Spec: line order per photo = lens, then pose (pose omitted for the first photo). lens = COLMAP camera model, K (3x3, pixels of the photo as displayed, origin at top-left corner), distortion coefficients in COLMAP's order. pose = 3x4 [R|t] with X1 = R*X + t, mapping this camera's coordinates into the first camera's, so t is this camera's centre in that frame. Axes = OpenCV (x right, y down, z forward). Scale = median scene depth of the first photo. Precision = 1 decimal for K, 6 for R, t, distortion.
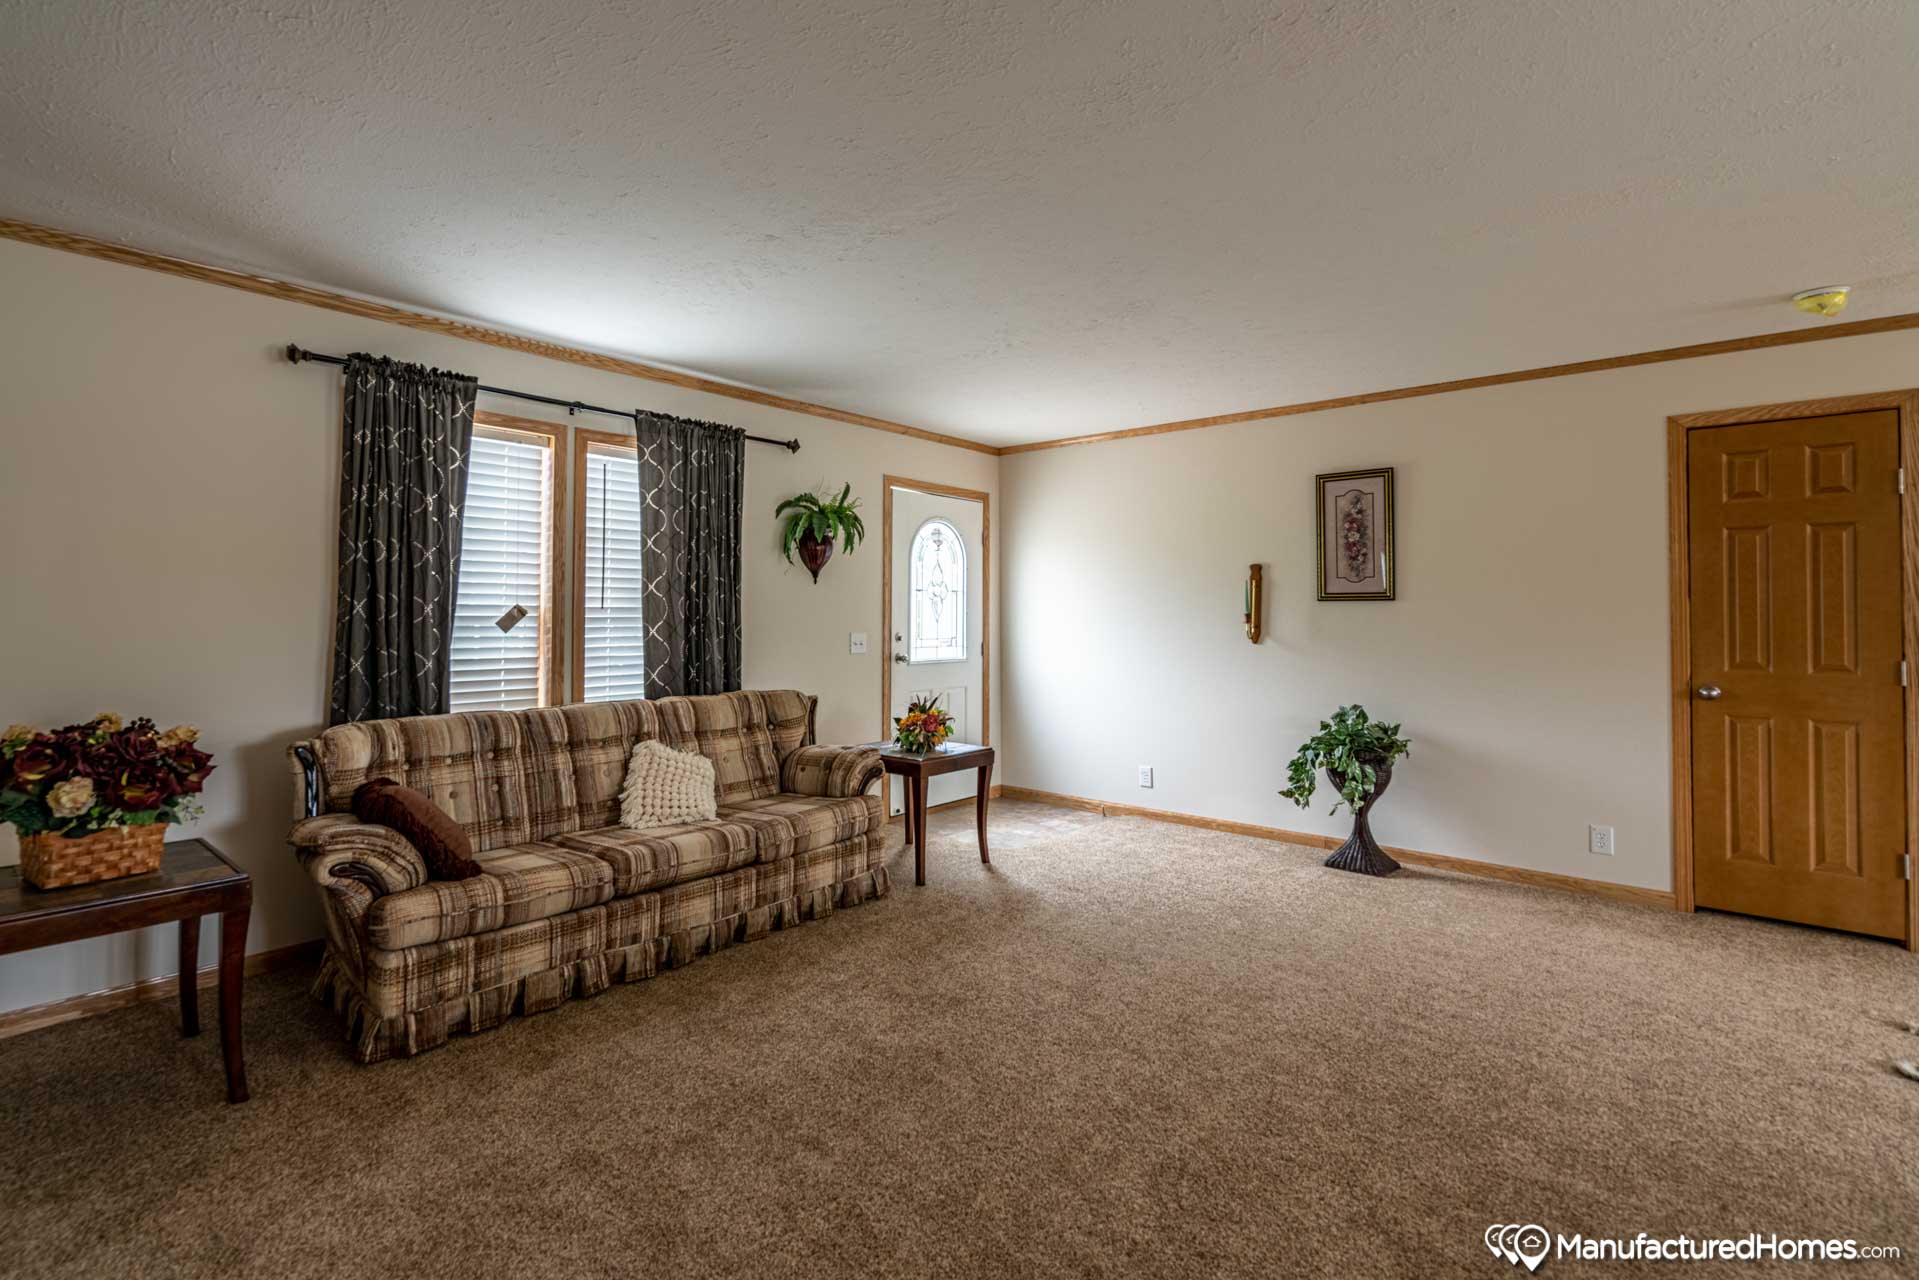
lens RADIAL K [[887.8, 0, 926.9], [0, 887.8, 600.0], [0, 0, 1]] dist [-0.002216, 0.002887]
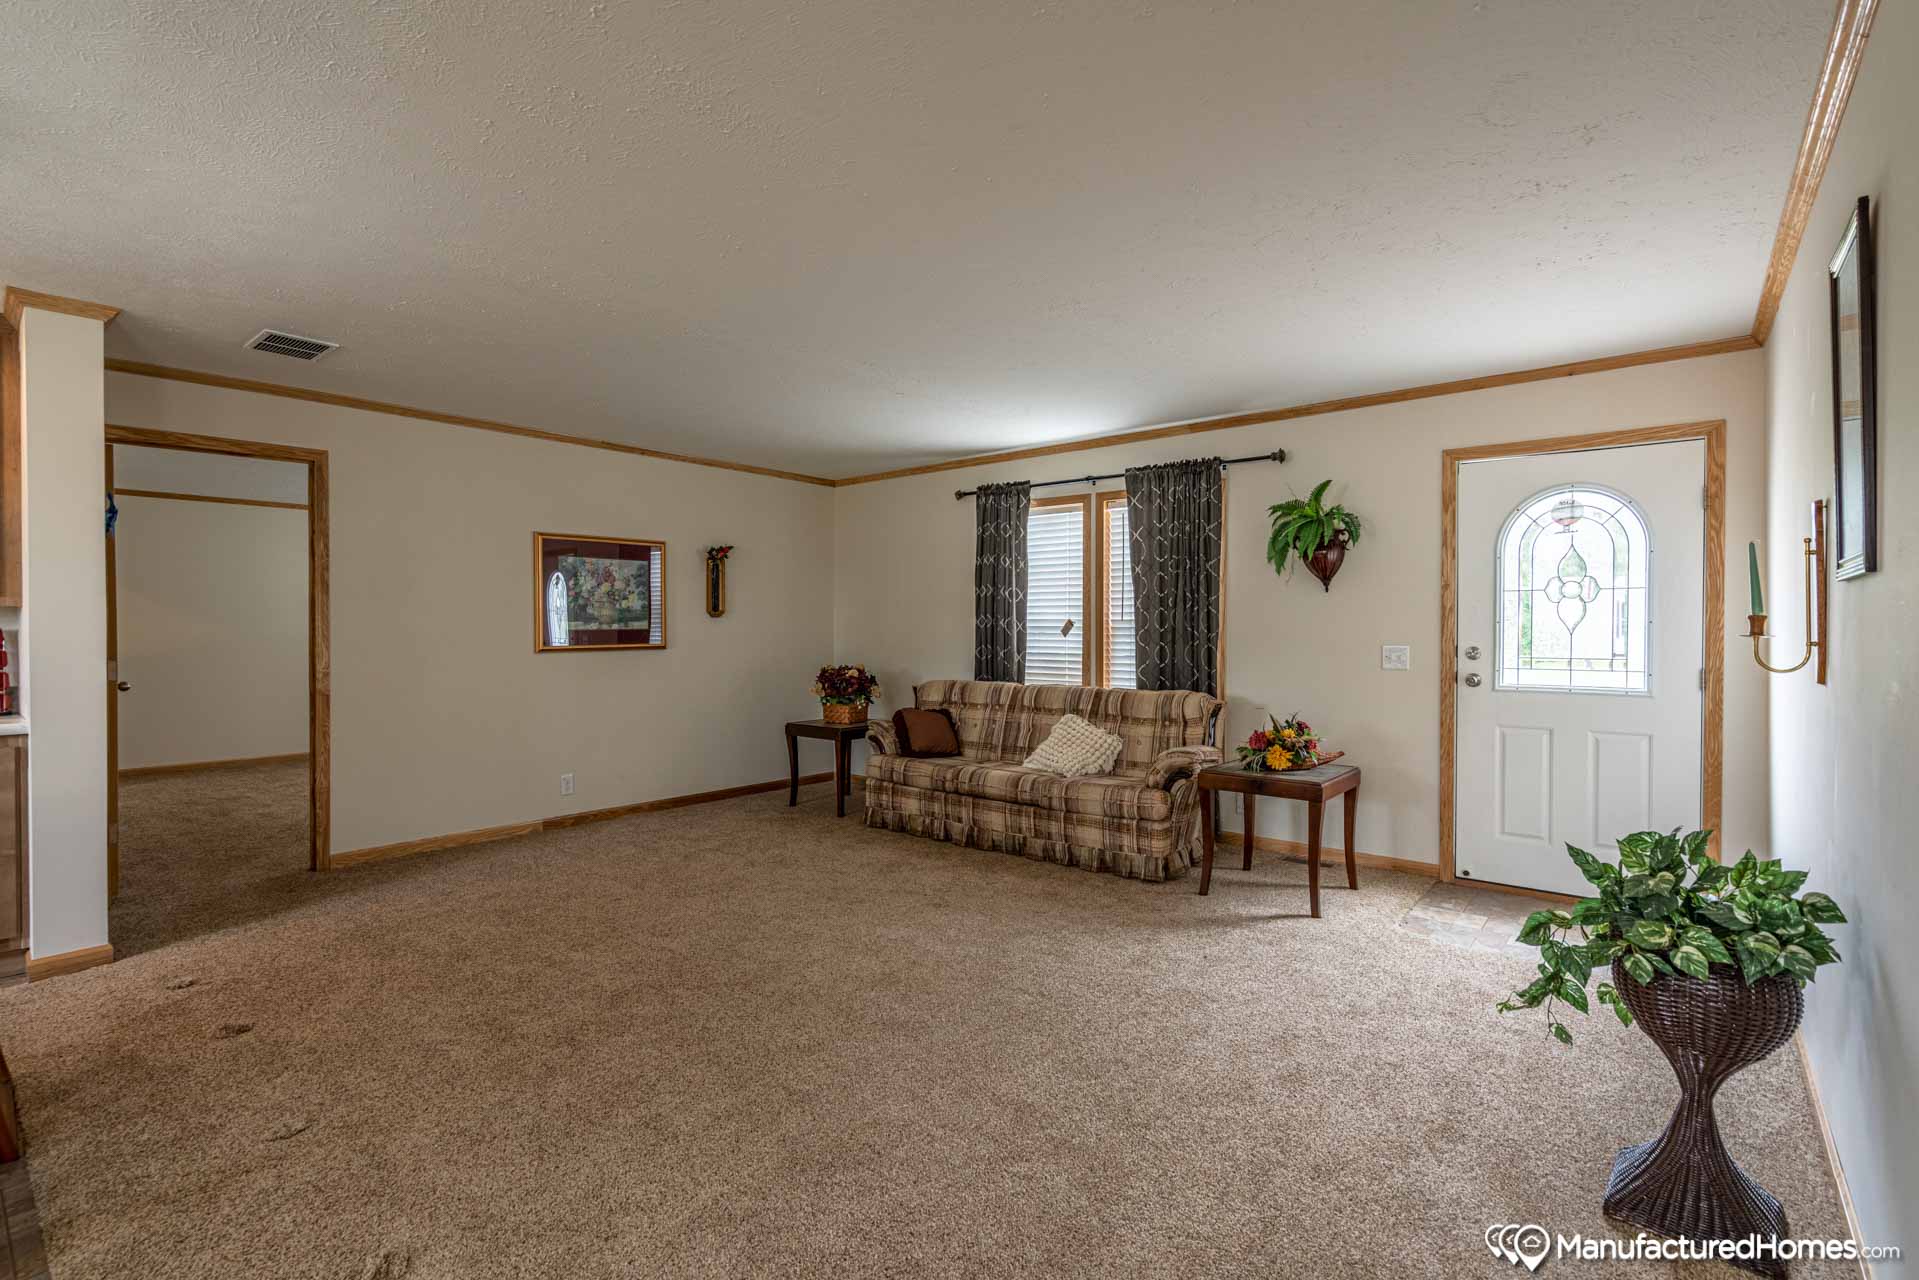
lens RADIAL K [[887.8, 0, 955.0], [0, 887.8, 642.2], [0, 0, 1]] dist [-0.002216, 0.002887]
pose [[0.035780, 0.014432, -0.999255, 1.081252], [0.015664, 0.999765, 0.015001, 0.020084], [0.999237, -0.016189, 0.035546, 0.765651]]
